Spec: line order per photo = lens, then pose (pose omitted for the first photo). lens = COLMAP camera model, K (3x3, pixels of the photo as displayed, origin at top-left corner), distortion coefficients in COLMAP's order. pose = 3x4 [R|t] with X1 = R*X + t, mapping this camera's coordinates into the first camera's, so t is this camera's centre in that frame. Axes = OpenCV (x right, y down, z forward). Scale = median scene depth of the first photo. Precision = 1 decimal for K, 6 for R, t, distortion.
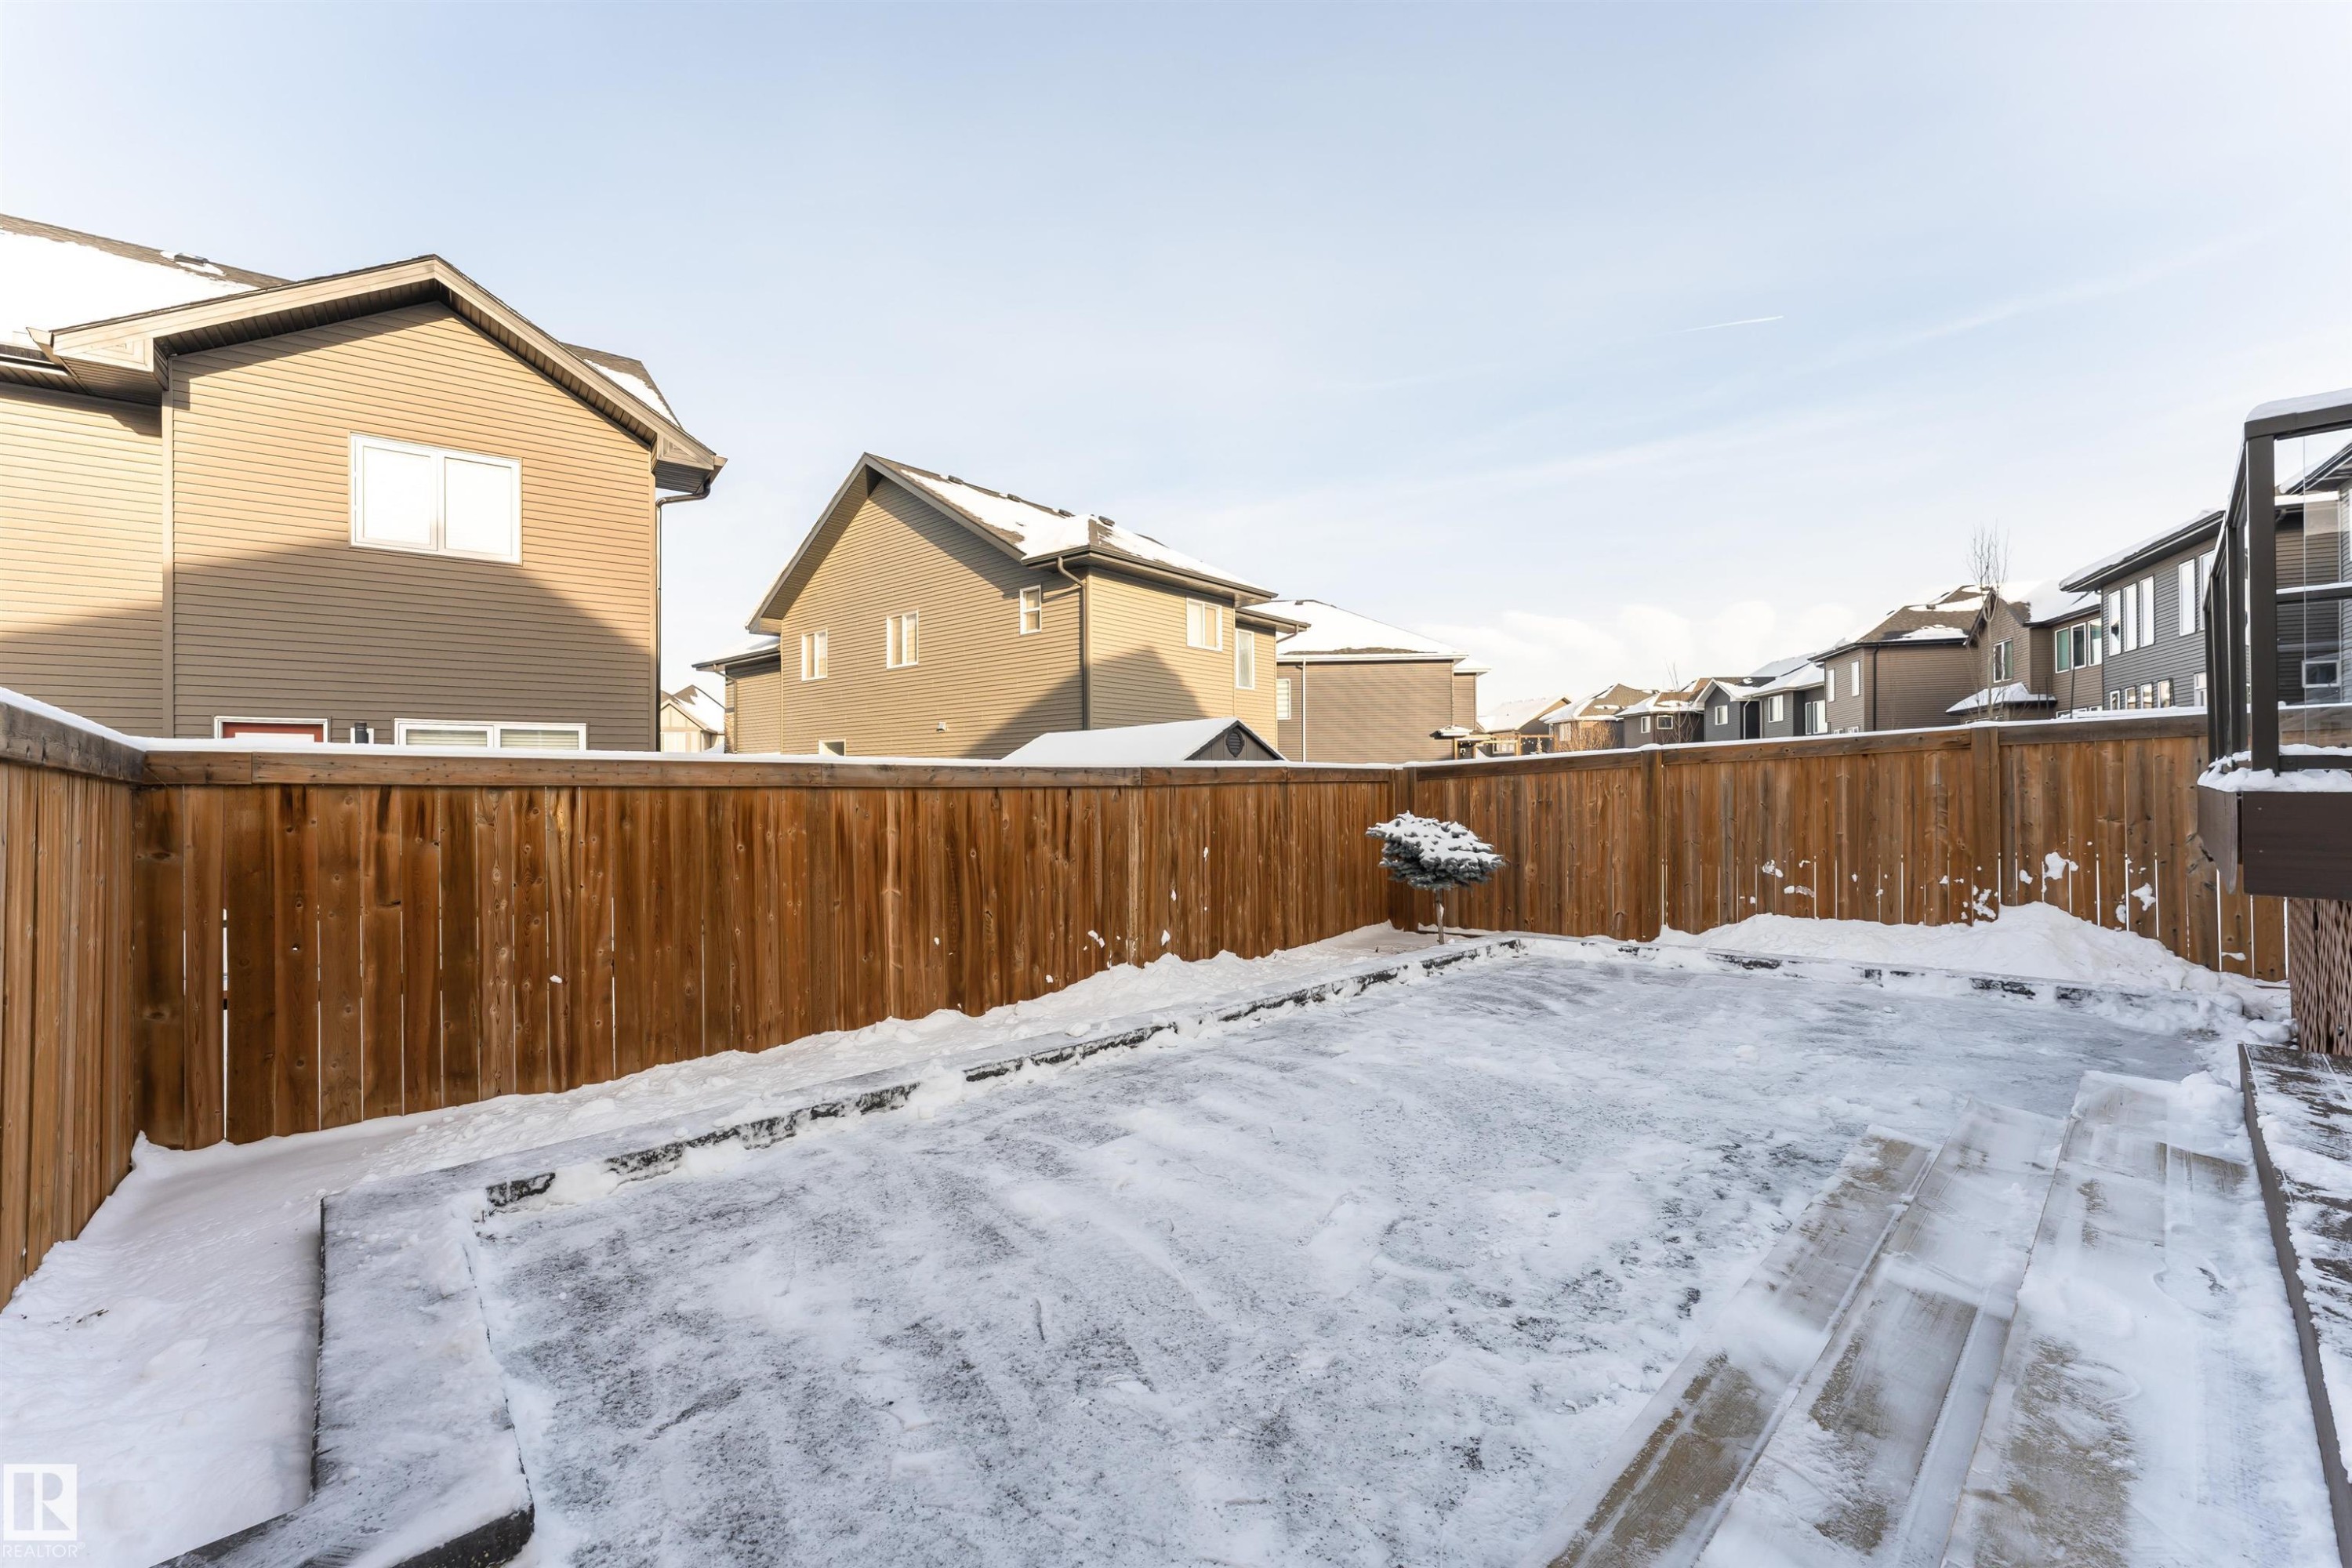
lens RADIAL K [[936.3, 0, 1183.7], [0, 936.3, 779.2], [0, 0, 1]] dist [0.000964, -0.000778]
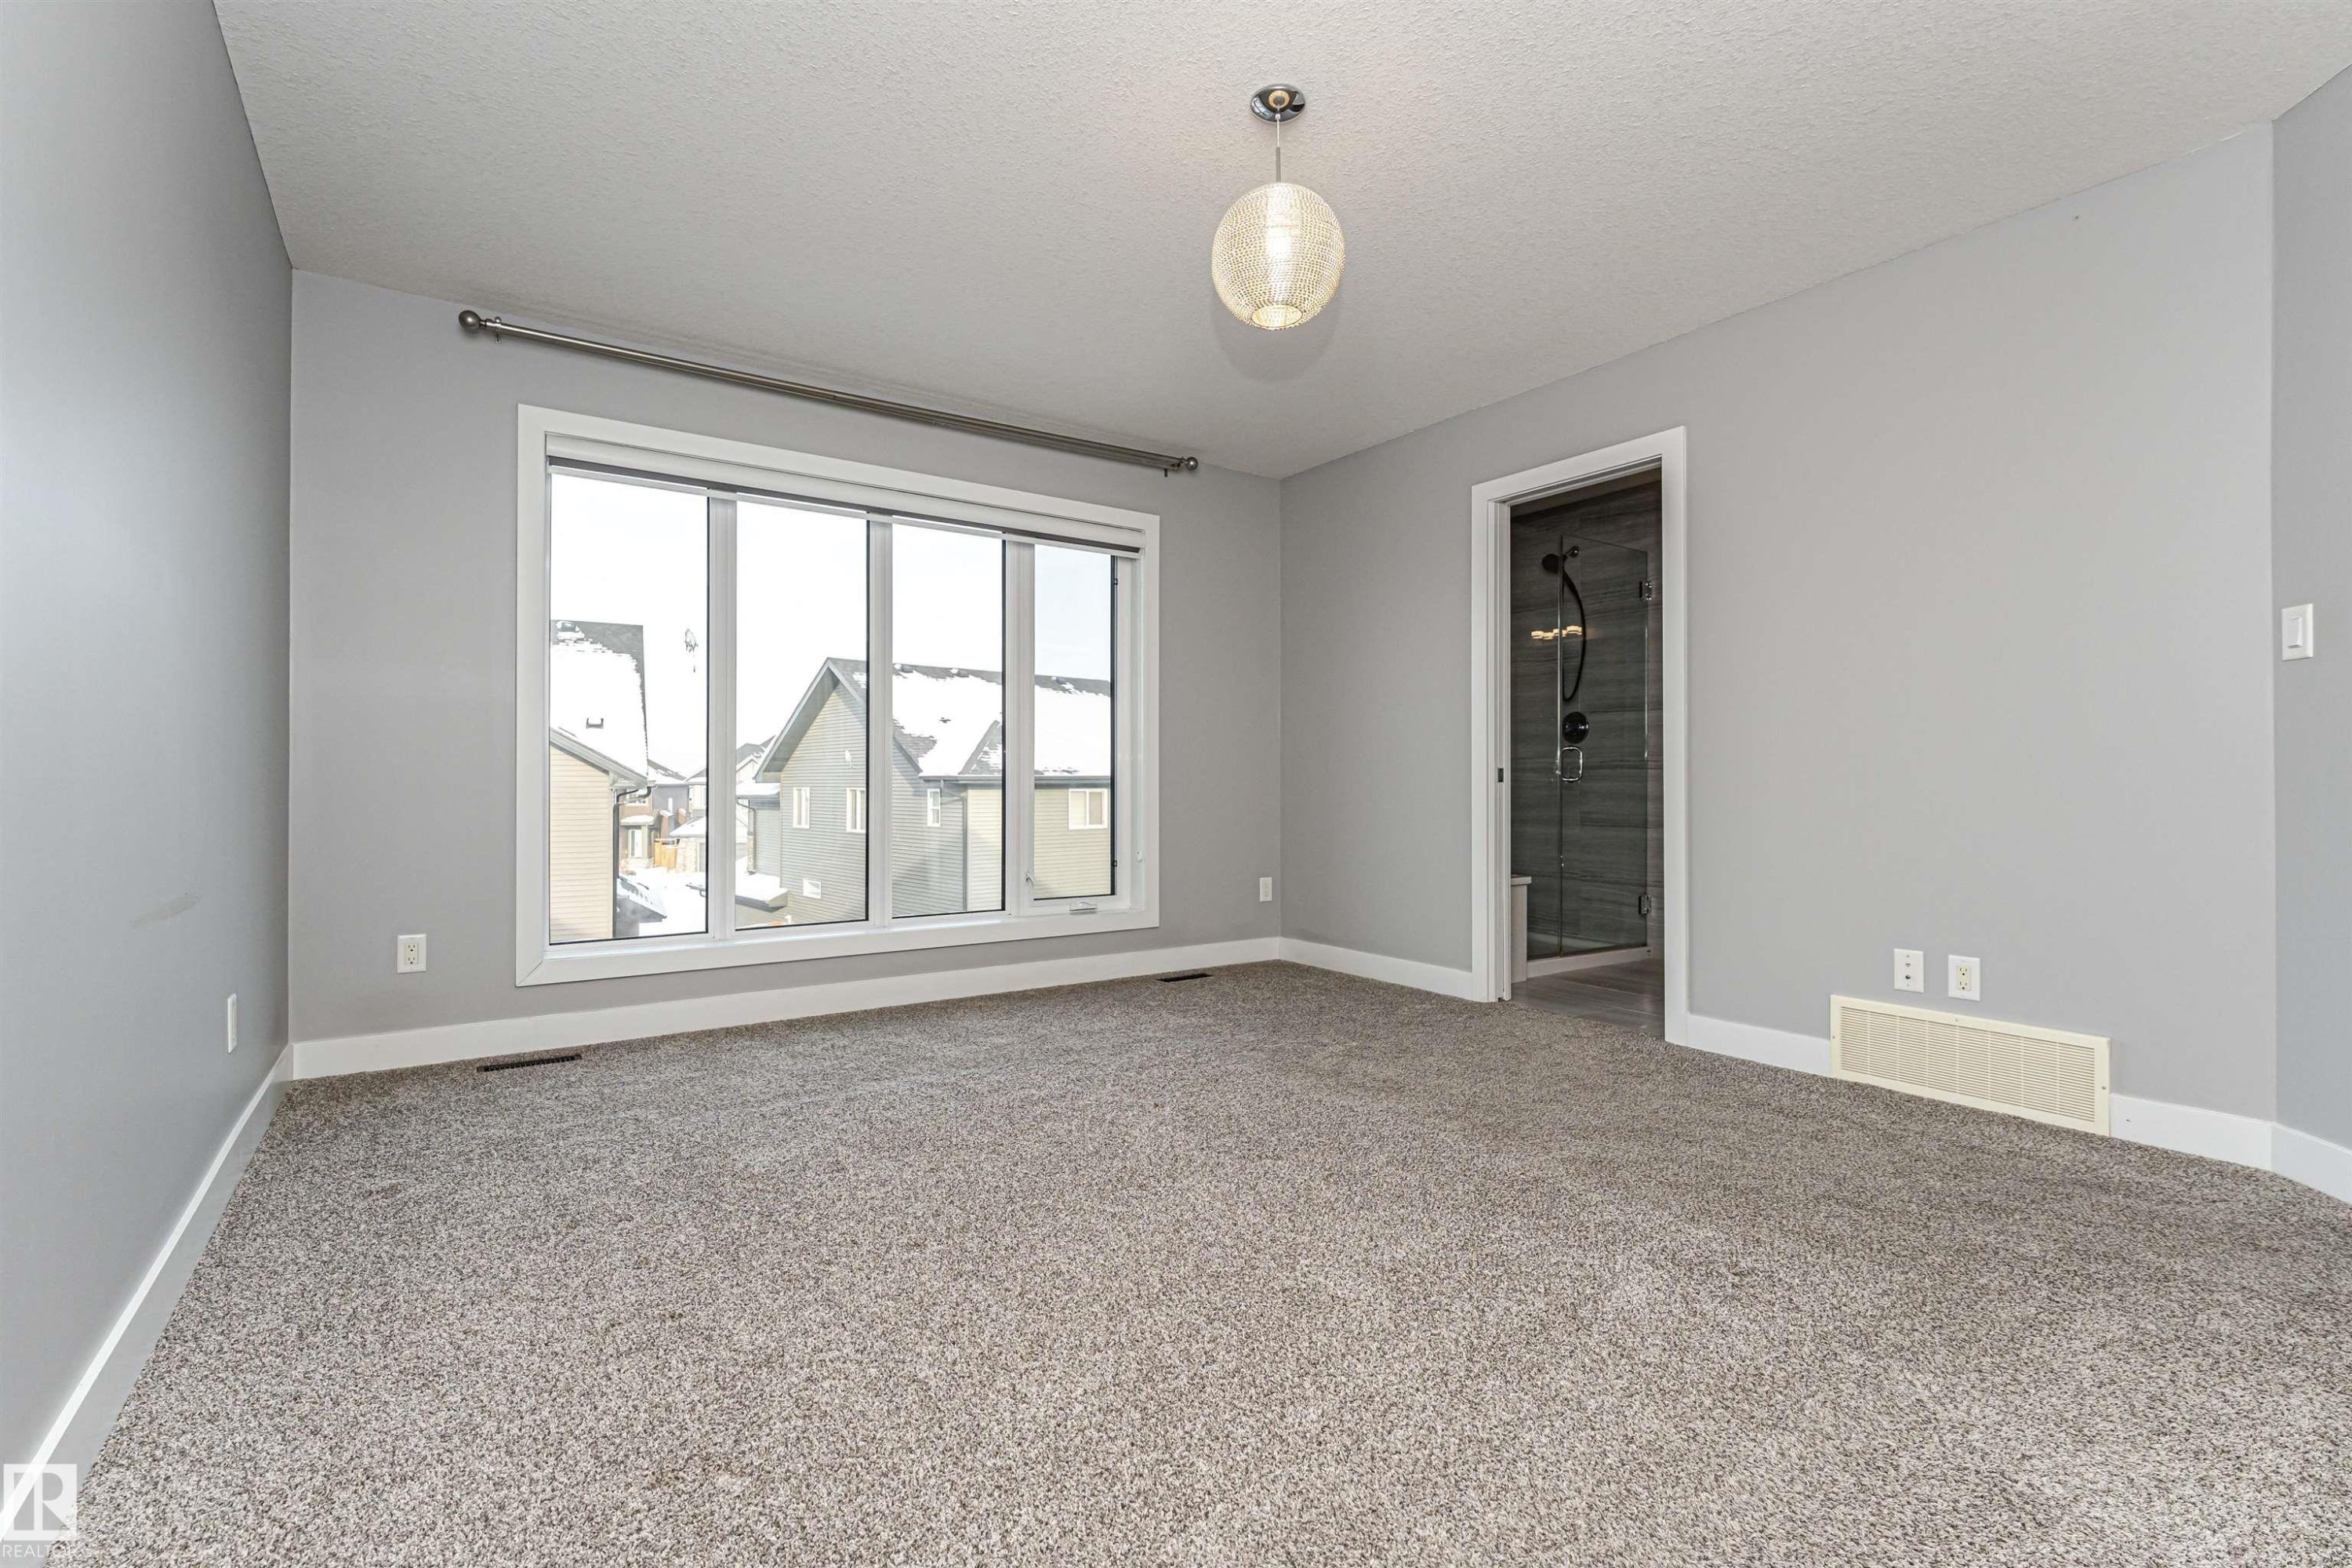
lens RADIAL K [[1042.6, 0, 1209.9], [0, 1042.6, 780.4], [0, 0, 1]] dist [0.001194, -0.000342]
pose [[0.991552, 0.009670, -0.129351, 1.094392], [-0.009694, 0.999953, 0.000439, -0.633112], [0.129349, 0.000819, 0.991599, -0.968255]]
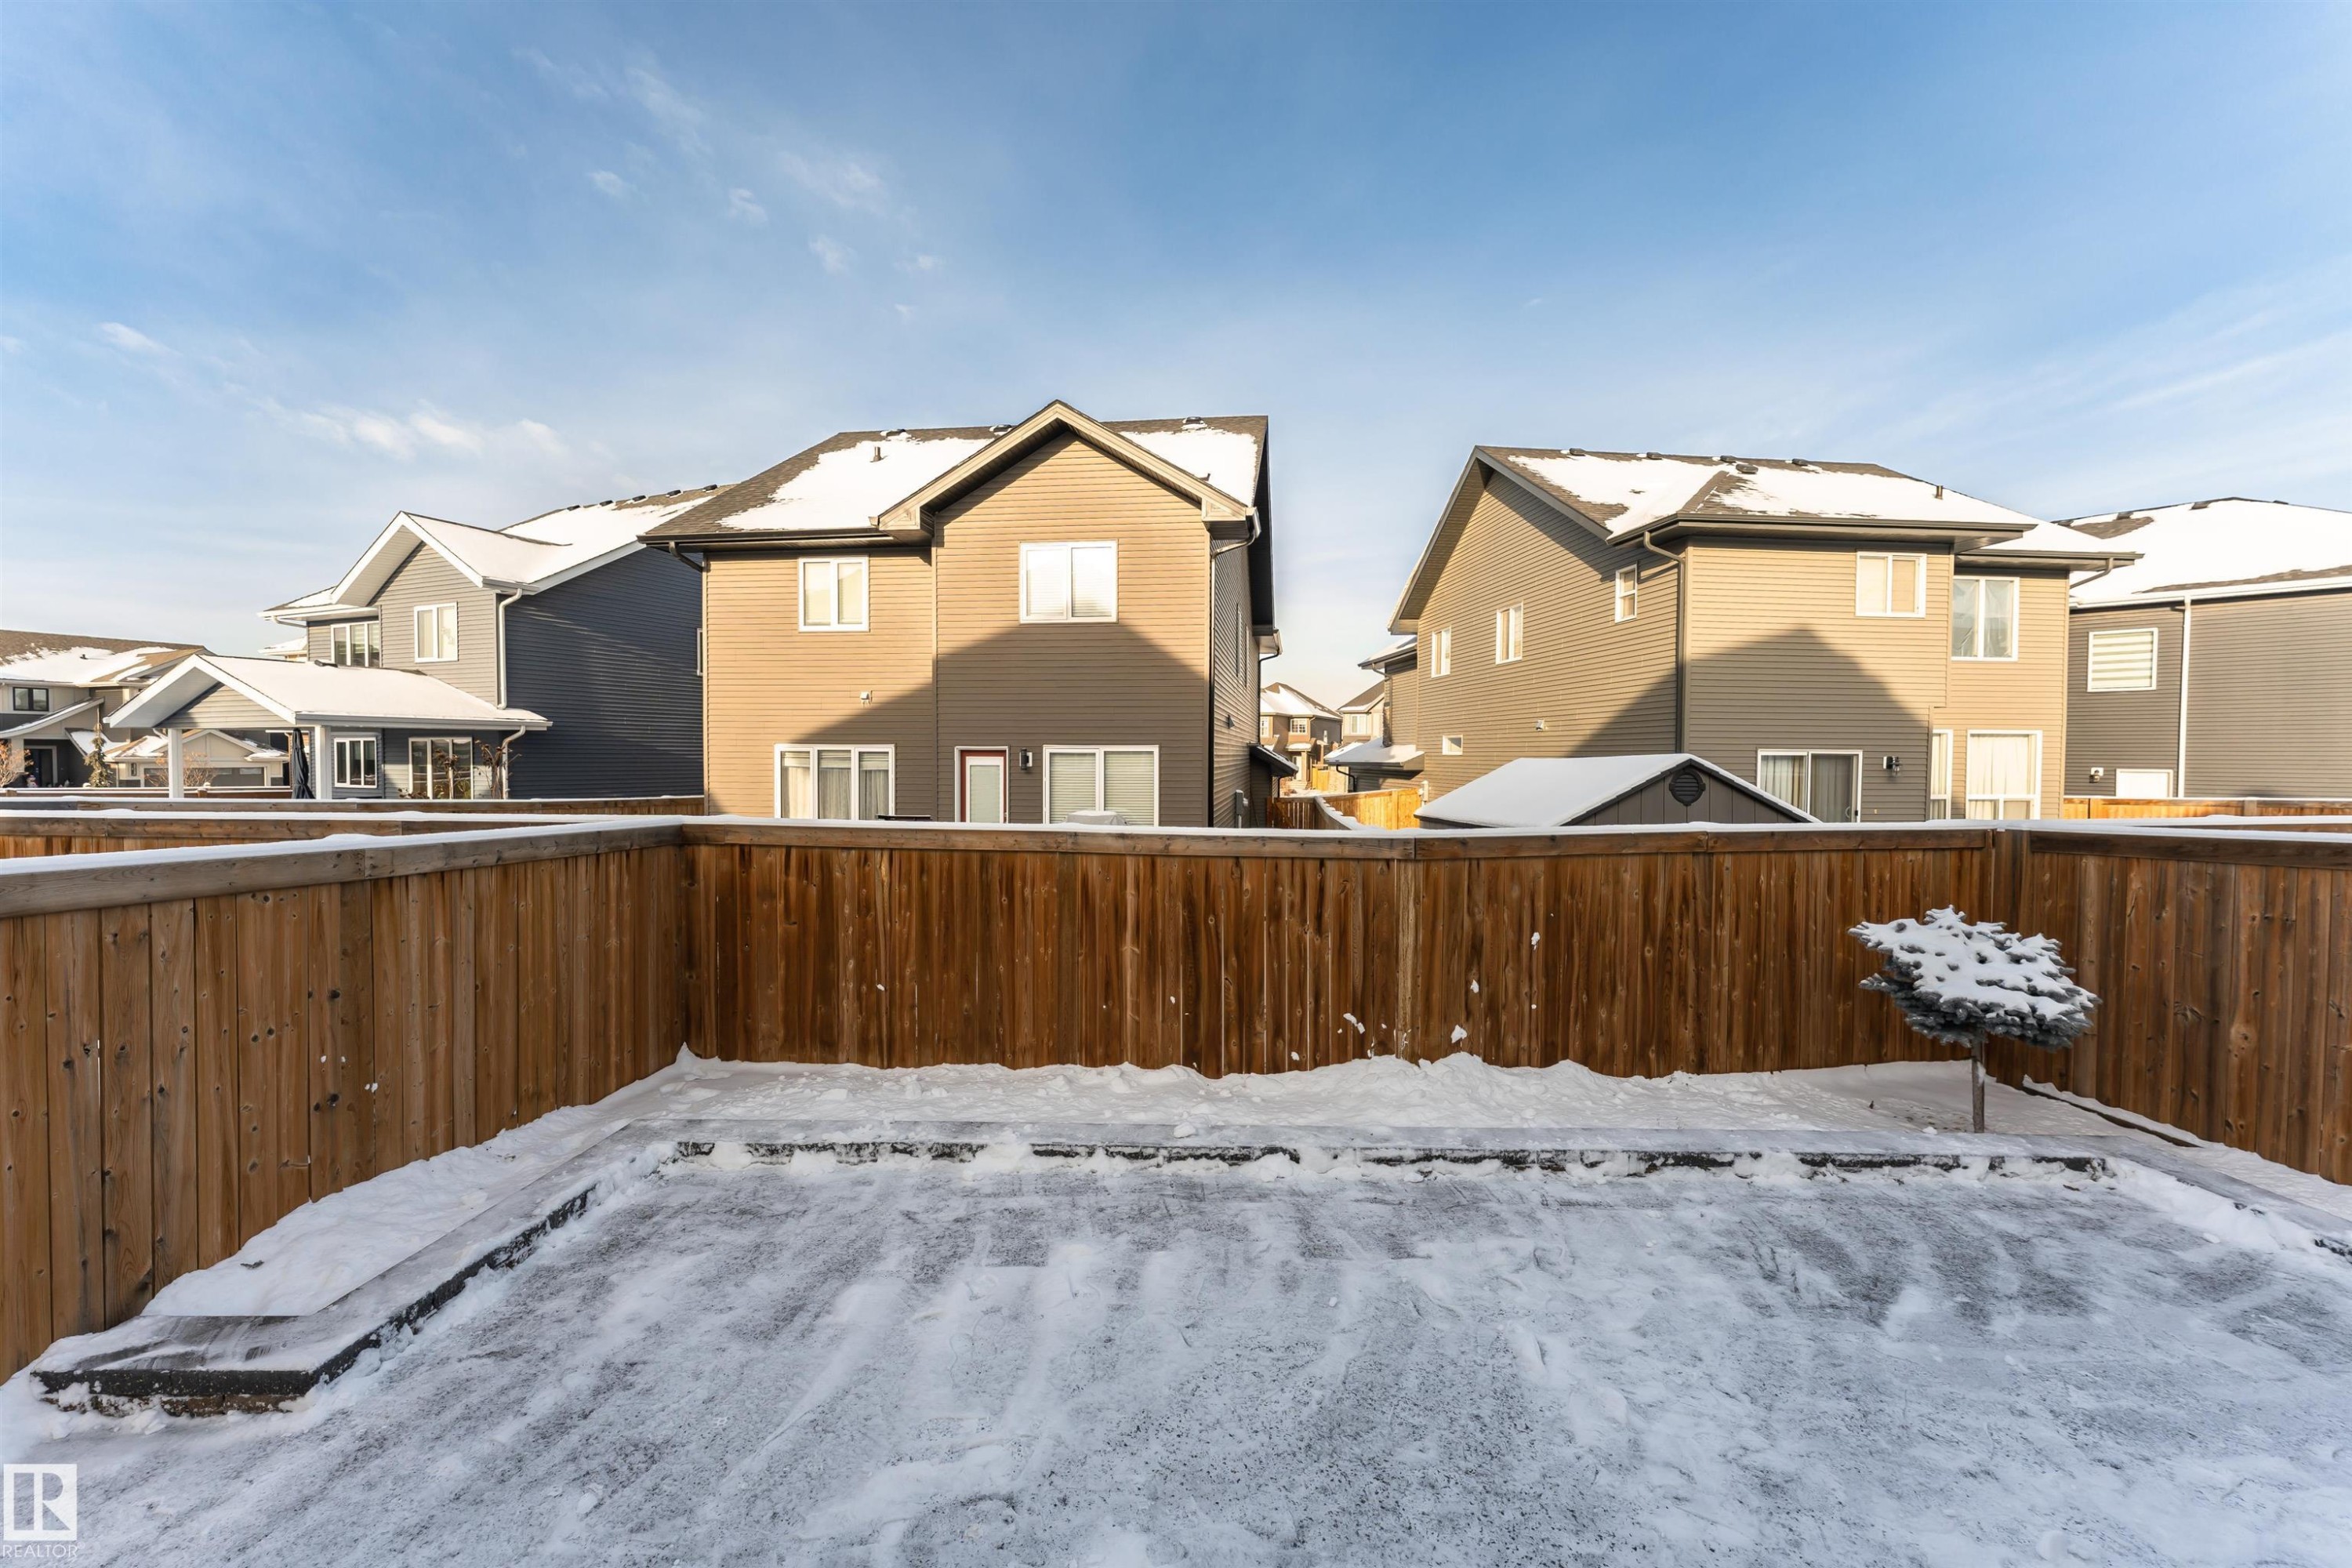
lens RADIAL K [[936.3, 0, 1183.7], [0, 936.3, 779.2], [0, 0, 1]] dist [0.000964, -0.000778]
pose [[0.720487, 0.029747, -0.692830, 0.424422], [-0.006815, 0.999335, 0.035819, -0.102928], [0.693435, -0.021086, 0.720211, 0.229977]]
